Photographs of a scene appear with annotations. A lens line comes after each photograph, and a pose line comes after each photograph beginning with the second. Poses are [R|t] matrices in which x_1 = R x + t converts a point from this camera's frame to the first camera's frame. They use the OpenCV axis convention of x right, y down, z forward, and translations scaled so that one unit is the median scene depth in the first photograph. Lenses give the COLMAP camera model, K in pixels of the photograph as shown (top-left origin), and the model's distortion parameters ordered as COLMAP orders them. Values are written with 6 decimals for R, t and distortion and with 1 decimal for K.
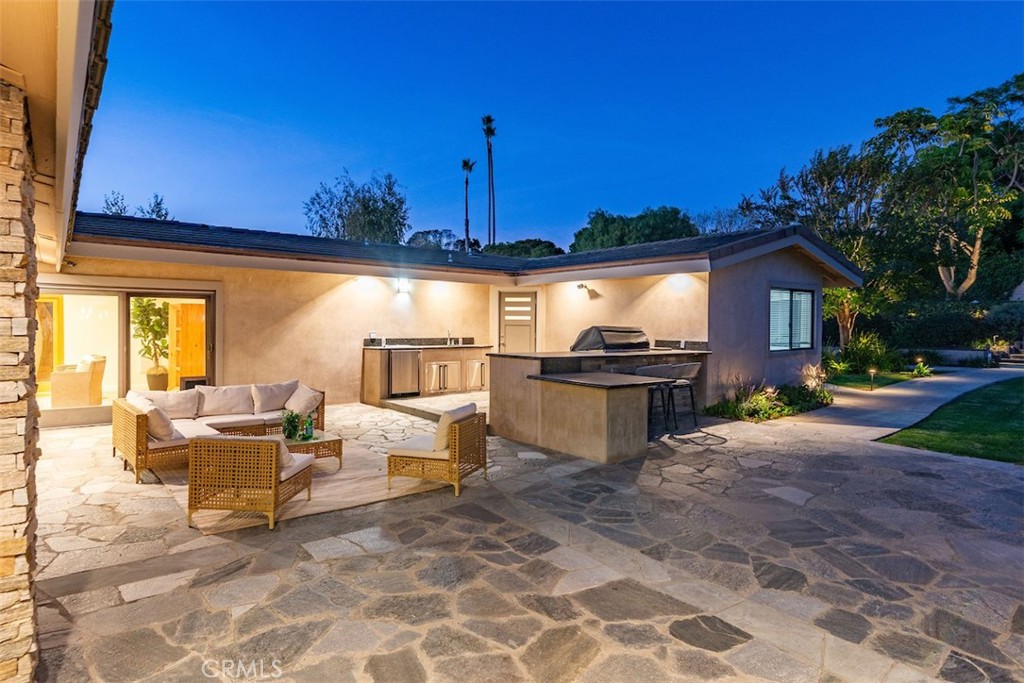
lens RADIAL K [[574.0, 0, 511.0], [0, 574.0, 338.4], [0, 0, 1]] dist [0.028818, -0.003973]
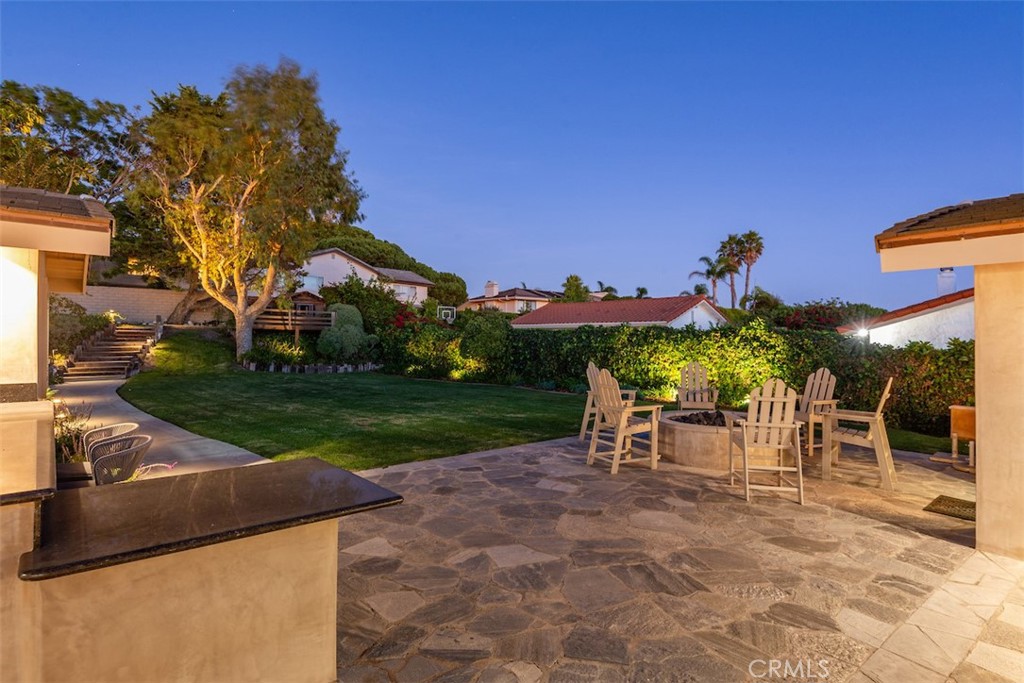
lens RADIAL K [[536.9, 0, 509.1], [0, 536.9, 340.8], [0, 0, 1]] dist [0.010550, -0.001203]
pose [[-0.024035, -0.012559, 0.999632, -0.136274], [0.022457, 0.999662, 0.013099, -0.024763], [-0.999459, 0.022763, -0.023745, 0.472242]]
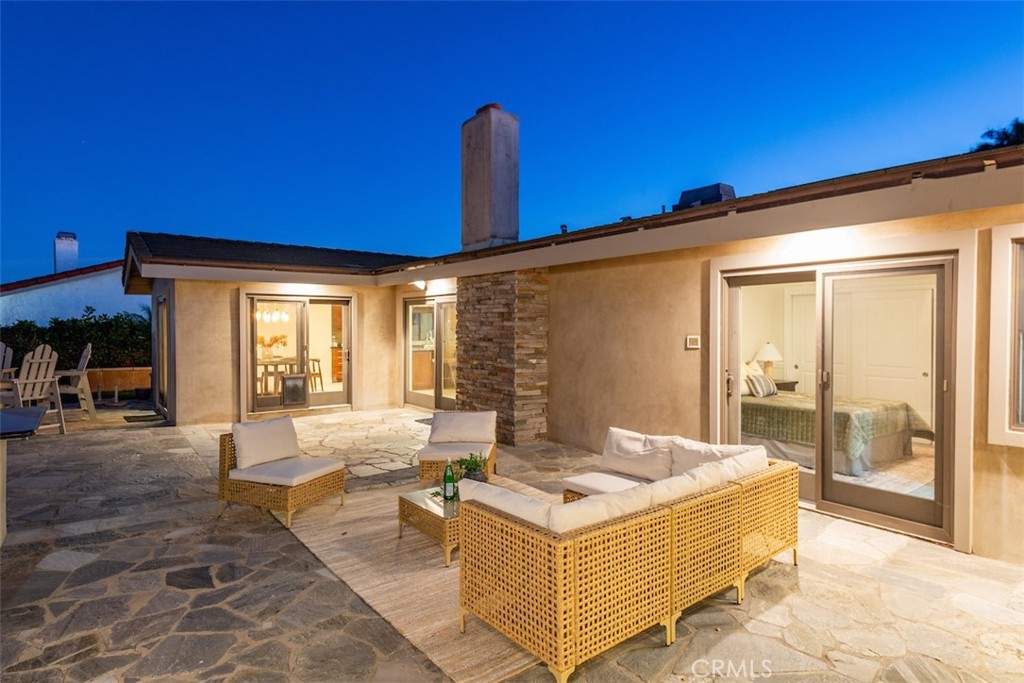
lens RADIAL K [[574.0, 0, 511.9], [0, 574.0, 340.3], [0, 0, 1]] dist [0.028818, -0.003973]
pose [[-0.999743, -0.009924, 0.020395, -0.236119], [-0.008892, 0.998707, 0.050060, -0.023629], [-0.020865, 0.049866, -0.998538, 0.929440]]
